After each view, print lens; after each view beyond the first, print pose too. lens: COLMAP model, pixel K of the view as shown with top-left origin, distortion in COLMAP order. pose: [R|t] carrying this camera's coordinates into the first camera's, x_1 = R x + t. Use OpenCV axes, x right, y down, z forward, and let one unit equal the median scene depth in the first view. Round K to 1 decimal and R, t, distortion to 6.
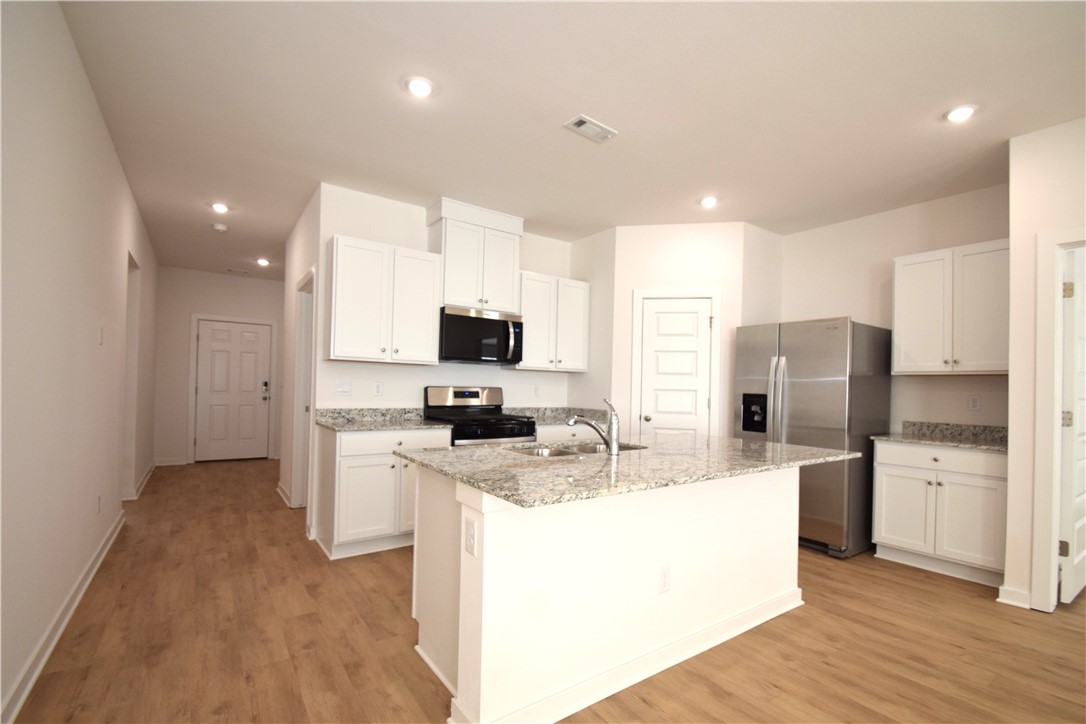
lens RADIAL K [[478.8, 0, 538.8], [0, 478.8, 383.7], [0, 0, 1]] dist [0.011940, -0.016231]
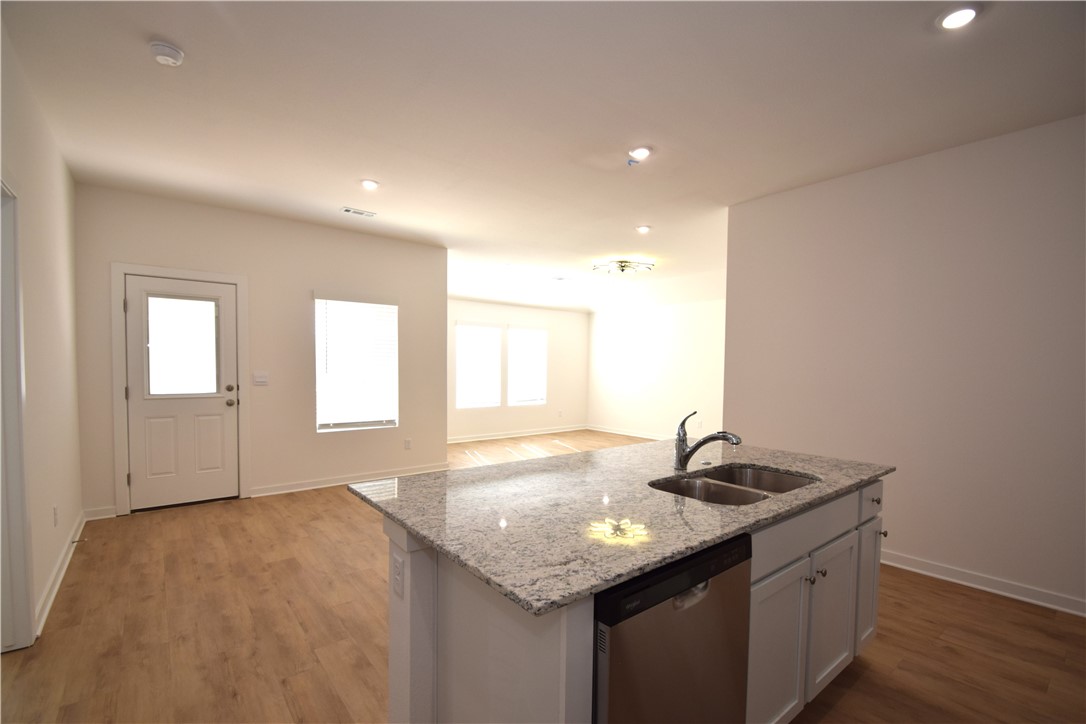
lens RADIAL K [[478.8, 0, 538.8], [0, 478.8, 383.7], [0, 0, 1]] dist [0.011940, -0.016231]
pose [[-0.997100, -0.031198, -0.069421, 0.275385], [-0.033426, 0.998955, 0.031171, -0.021472], [0.068376, 0.033401, -0.997100, 1.052587]]
